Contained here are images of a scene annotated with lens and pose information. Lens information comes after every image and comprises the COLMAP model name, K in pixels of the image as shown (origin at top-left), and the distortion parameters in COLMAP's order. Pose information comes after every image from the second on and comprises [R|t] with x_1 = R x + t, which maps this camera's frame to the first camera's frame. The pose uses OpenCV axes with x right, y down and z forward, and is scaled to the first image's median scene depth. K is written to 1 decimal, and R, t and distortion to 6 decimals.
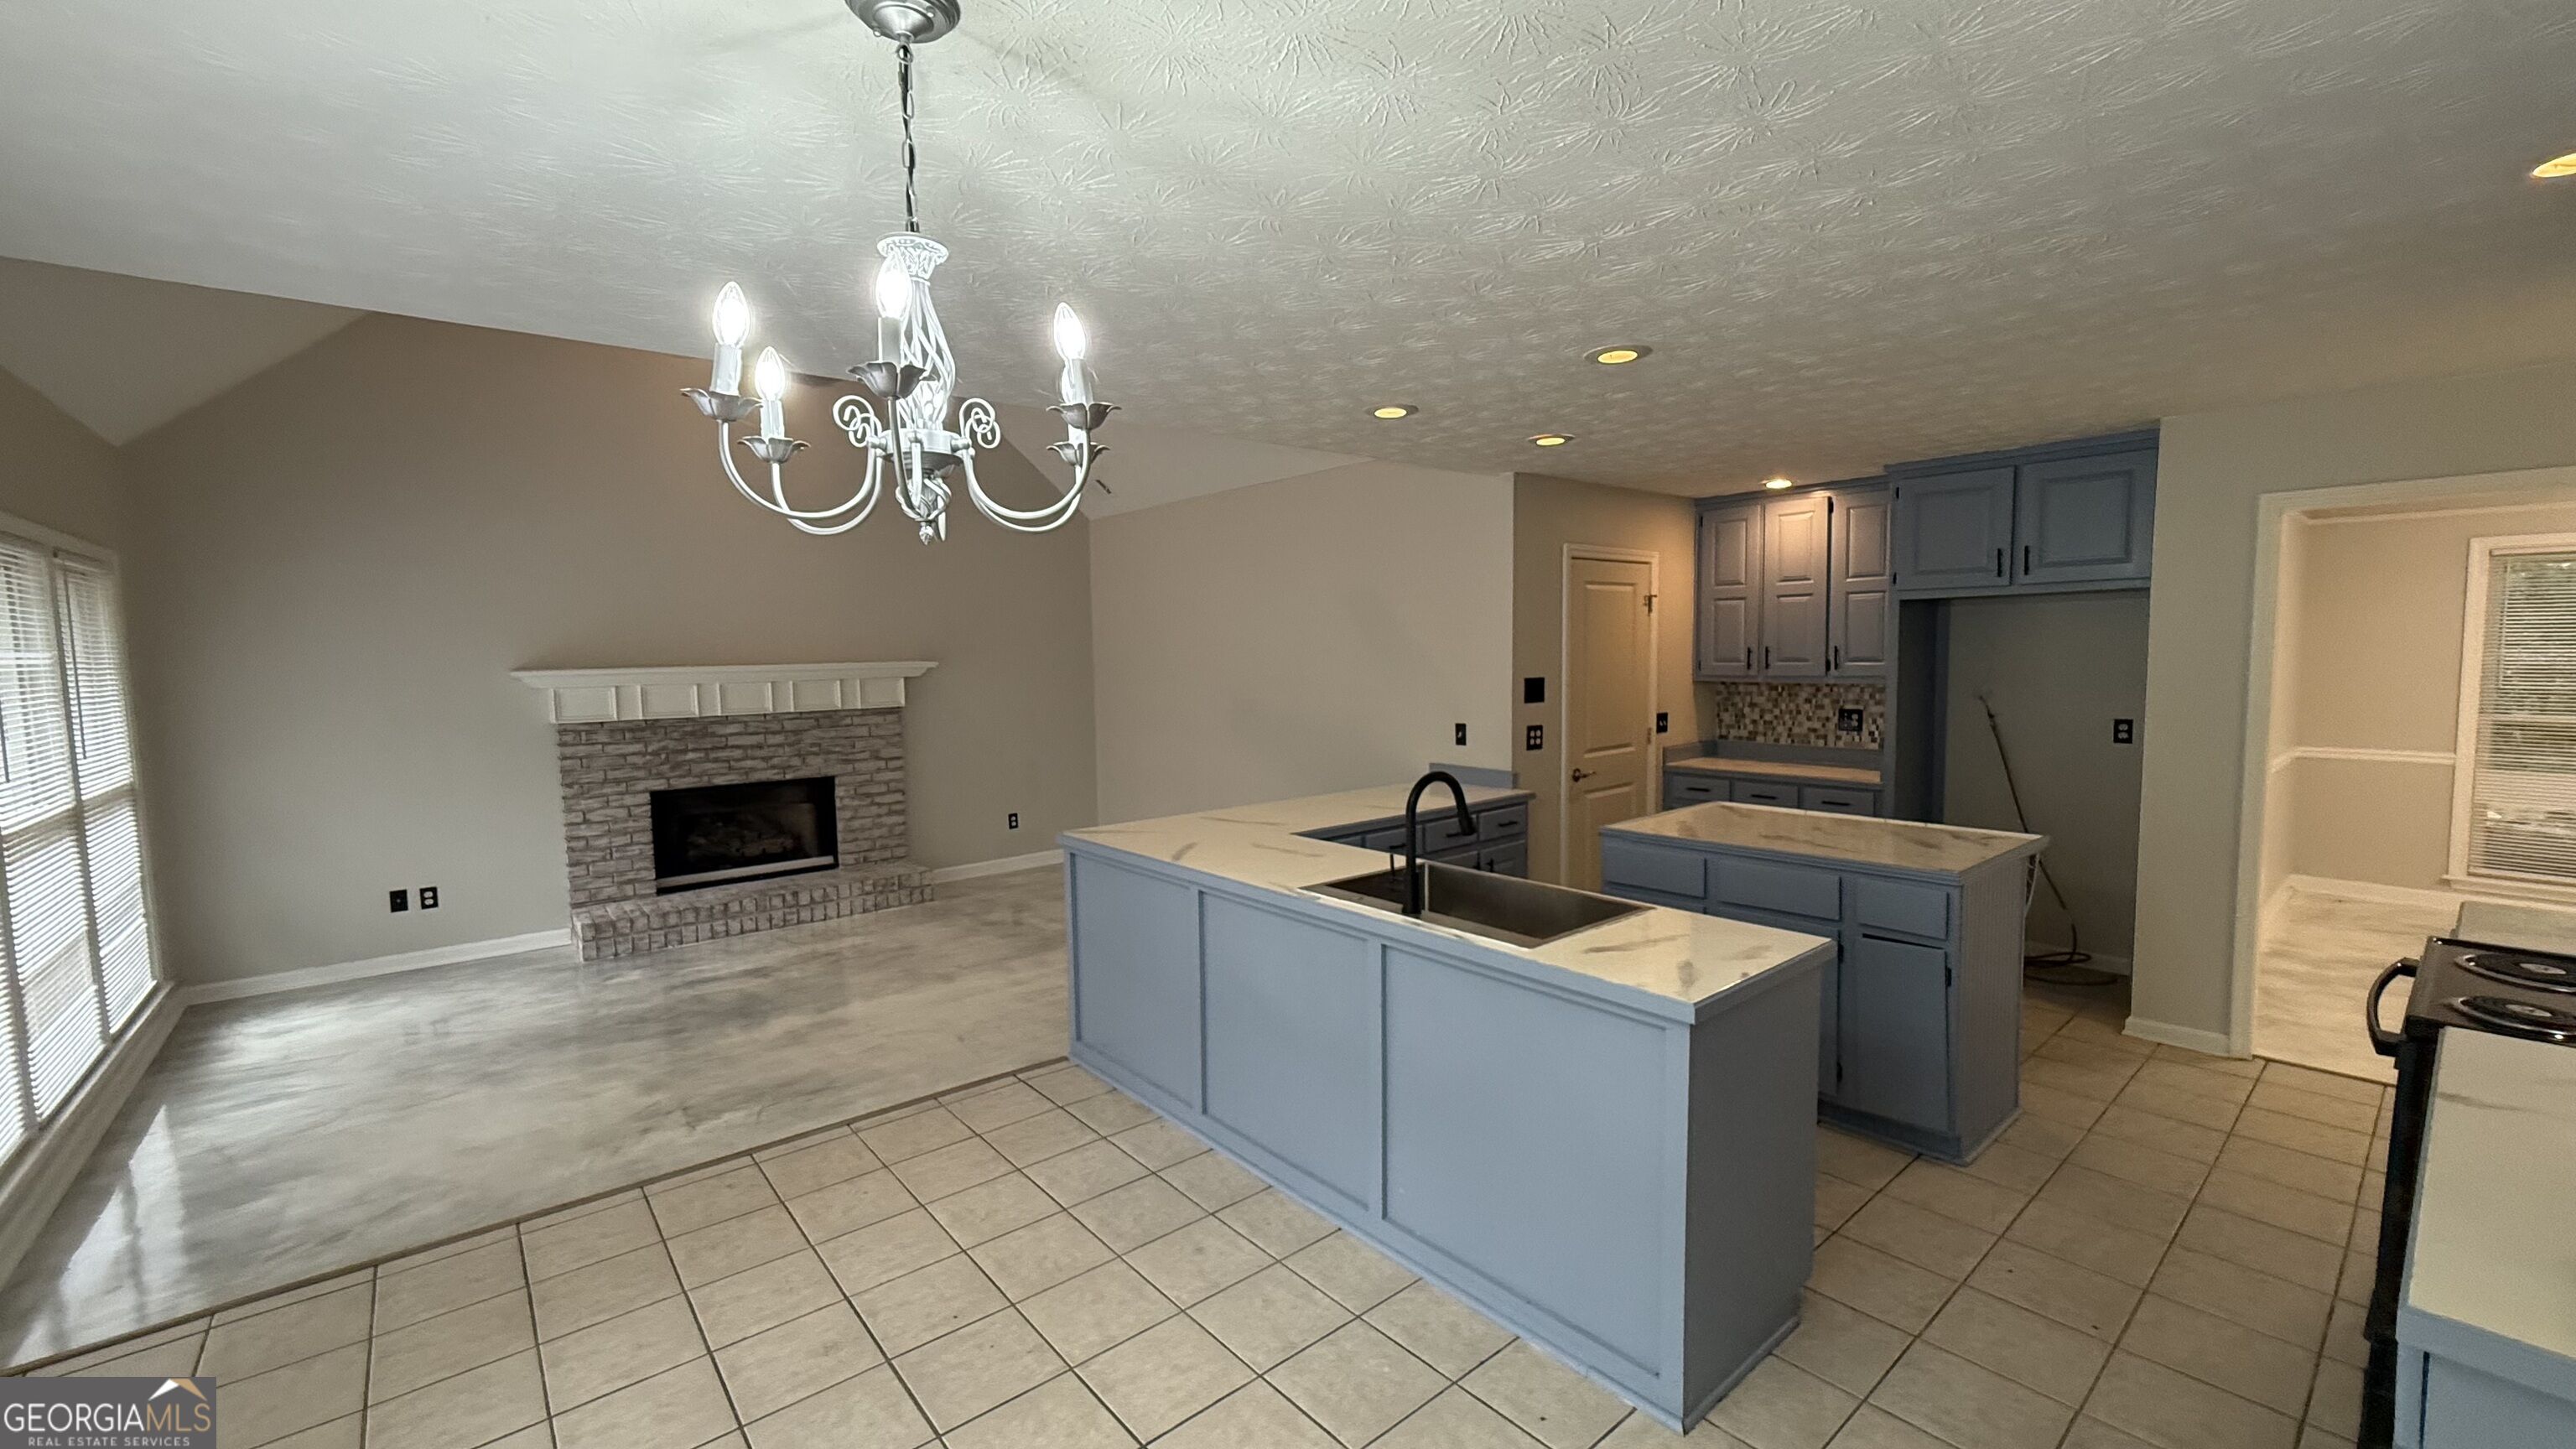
lens RADIAL K [[1024.4, 0, 1290.6], [0, 1024.4, 731.5], [0, 0, 1]] dist [0.000728, -0.000319]
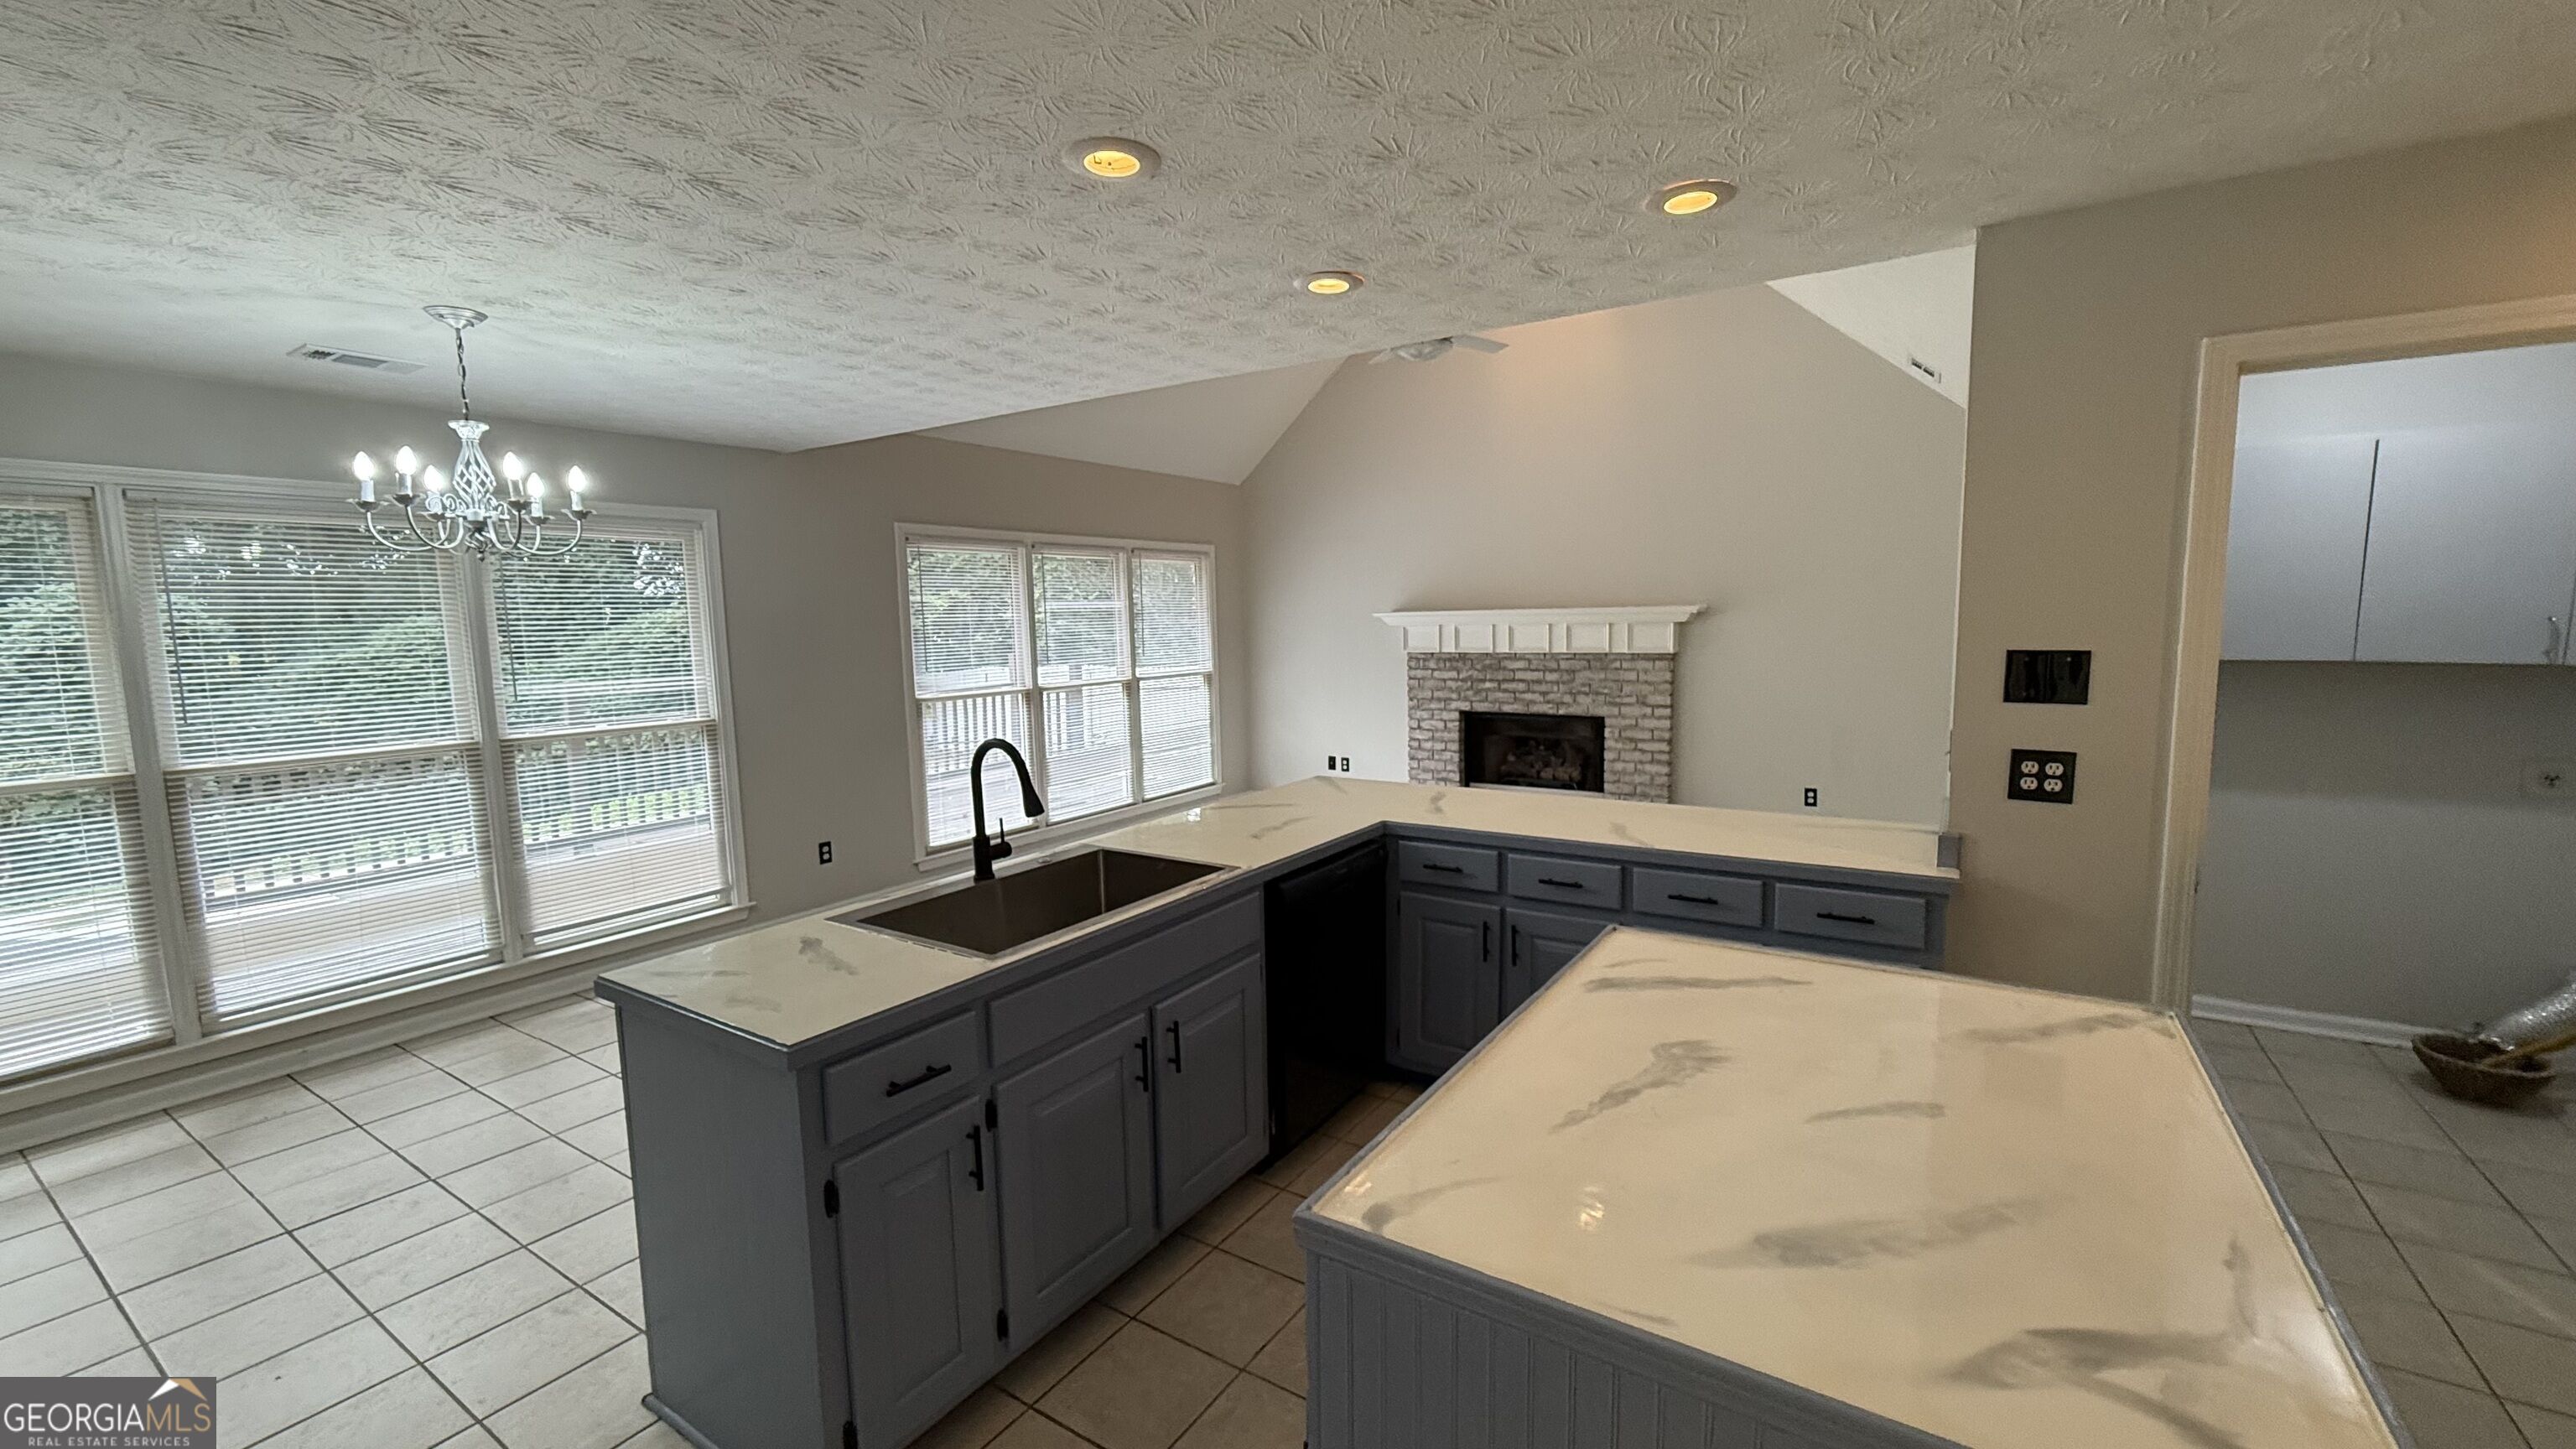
lens RADIAL K [[1024.4, 0, 1295.9], [0, 1024.4, 724.5], [0, 0, 1]] dist [0.000728, -0.000319]
pose [[0.291342, 0.114995, -0.949682, 0.515005], [-0.061897, 0.992934, 0.101244, -0.039521], [0.954614, 0.029286, 0.296401, 0.461576]]
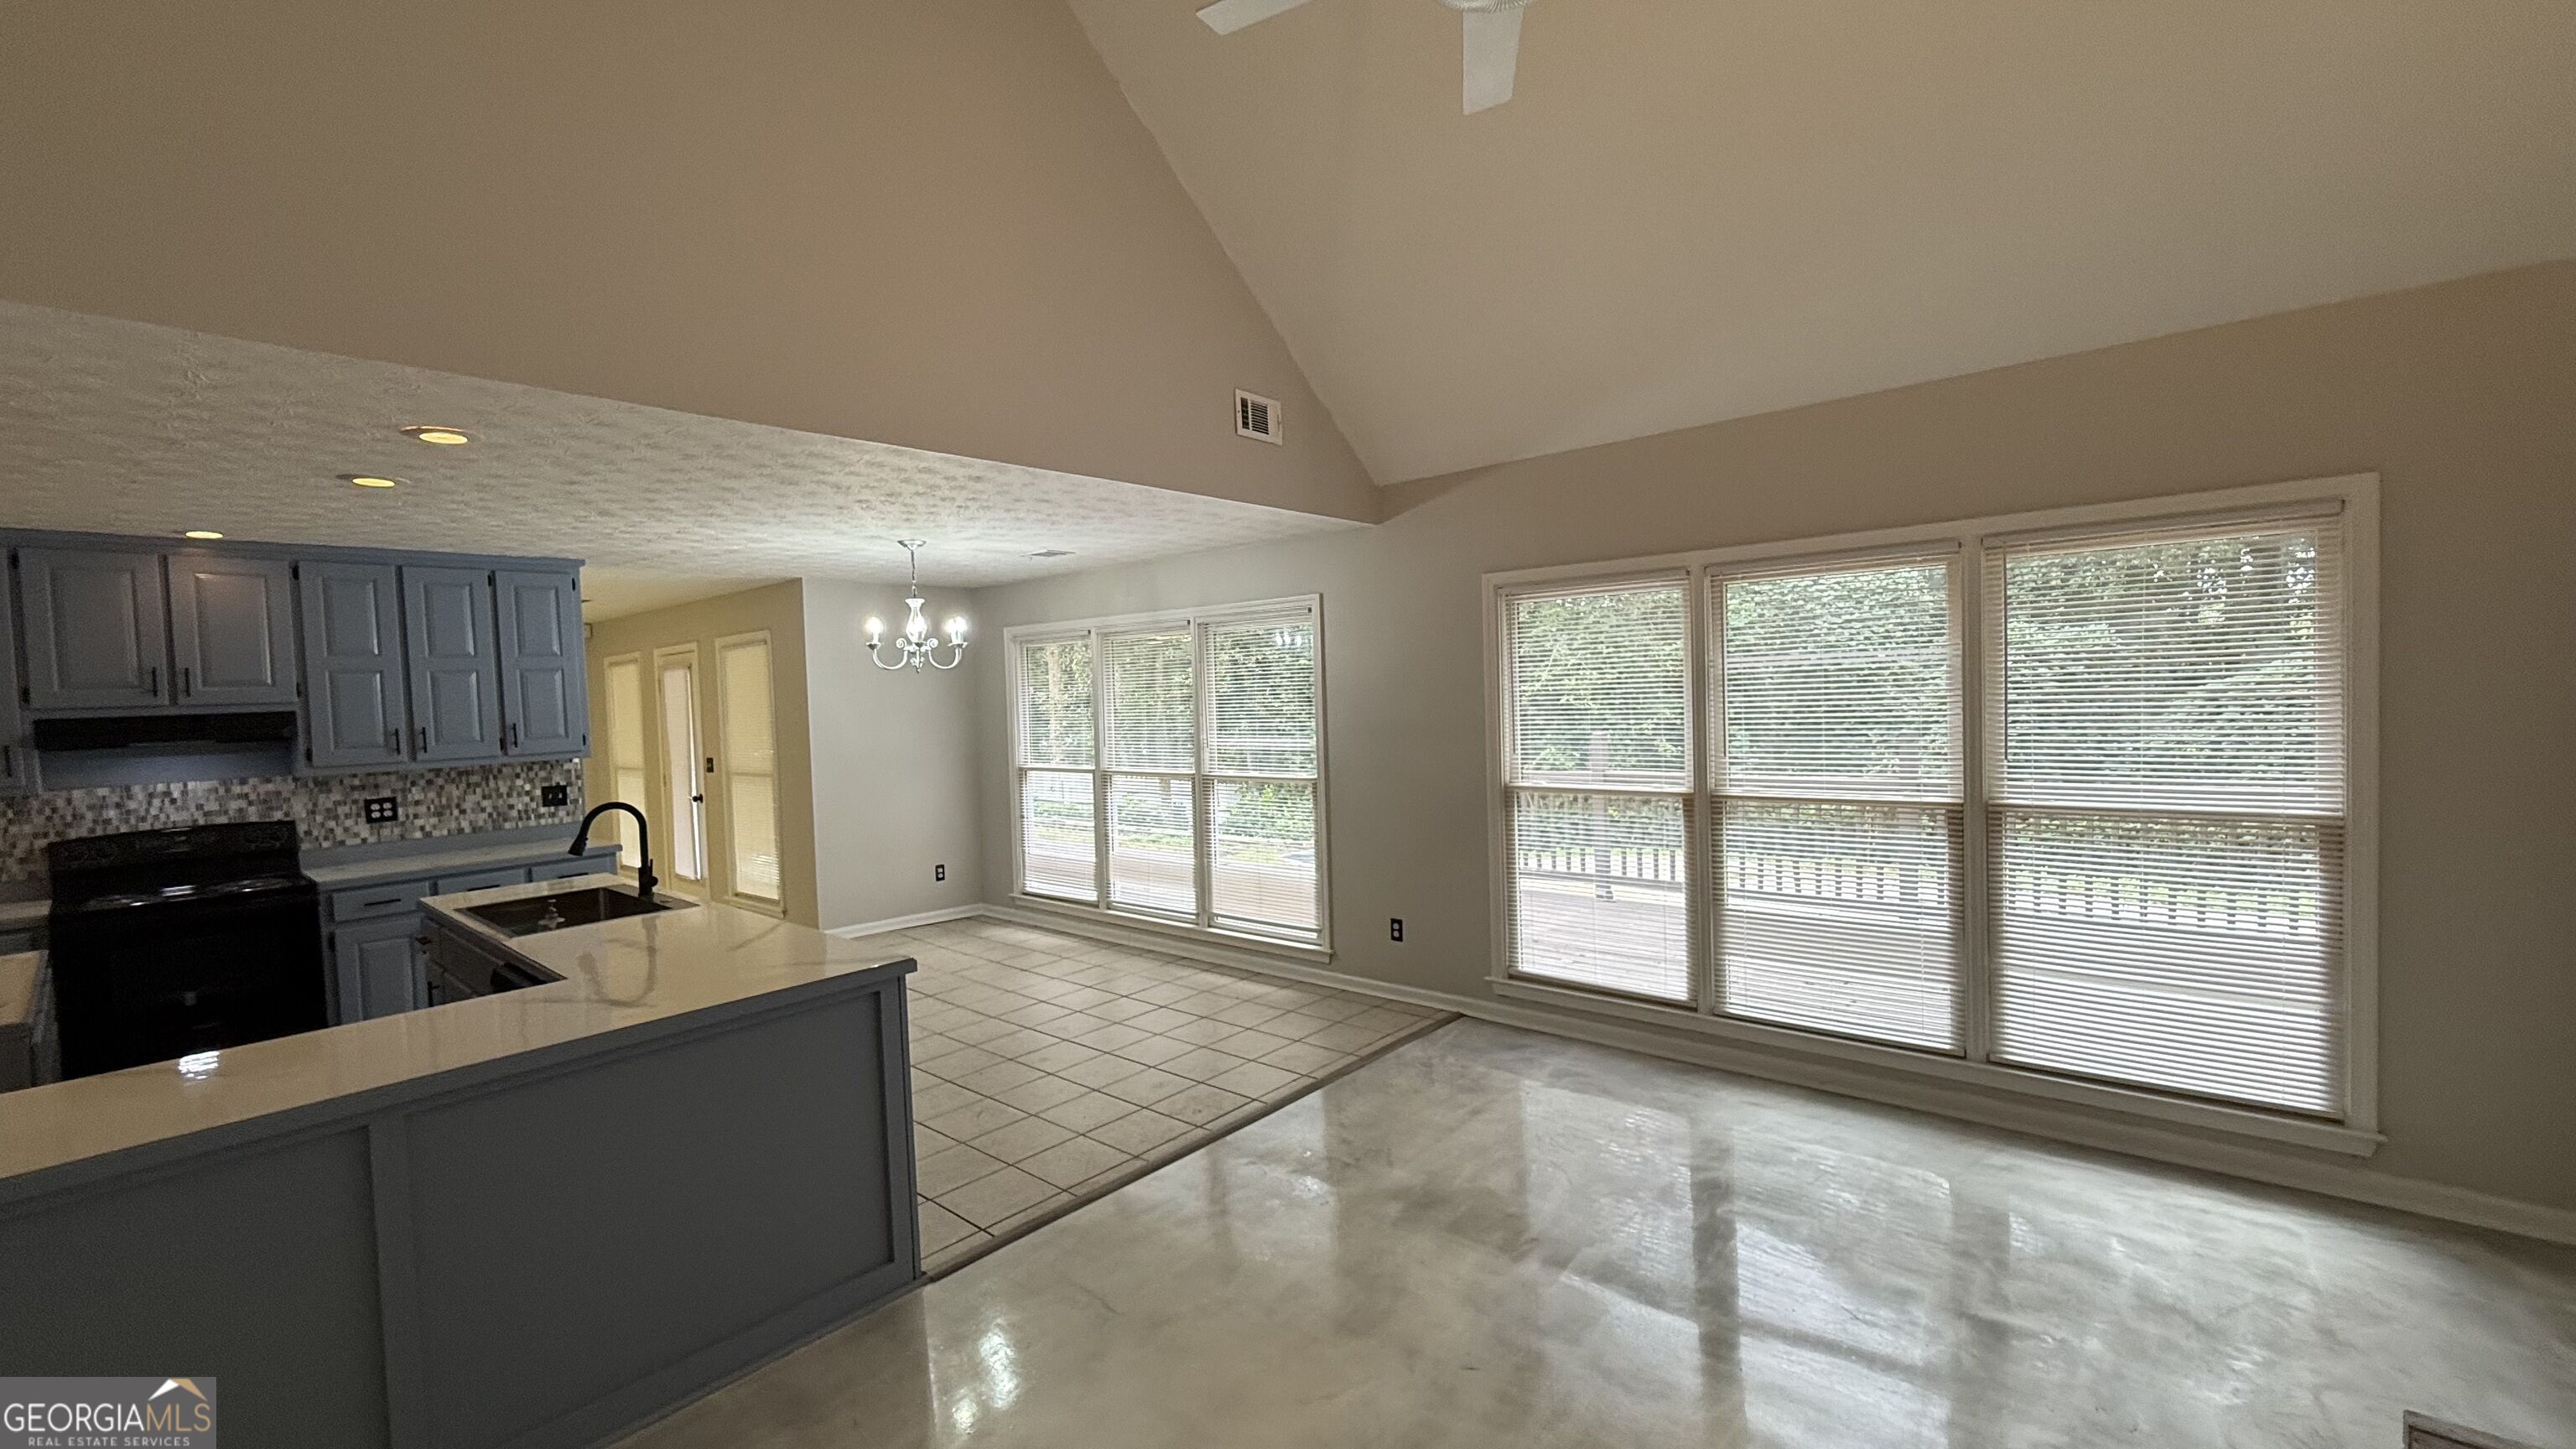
lens RADIAL K [[1024.4, 0, 1288.2], [0, 1024.4, 739.1], [0, 0, 1]] dist [0.000728, -0.000319]
pose [[-0.985673, 0.060274, -0.157528, -0.260076], [0.039766, 0.990685, 0.130240, -0.090589], [0.163911, 0.122110, -0.978888, 1.179437]]
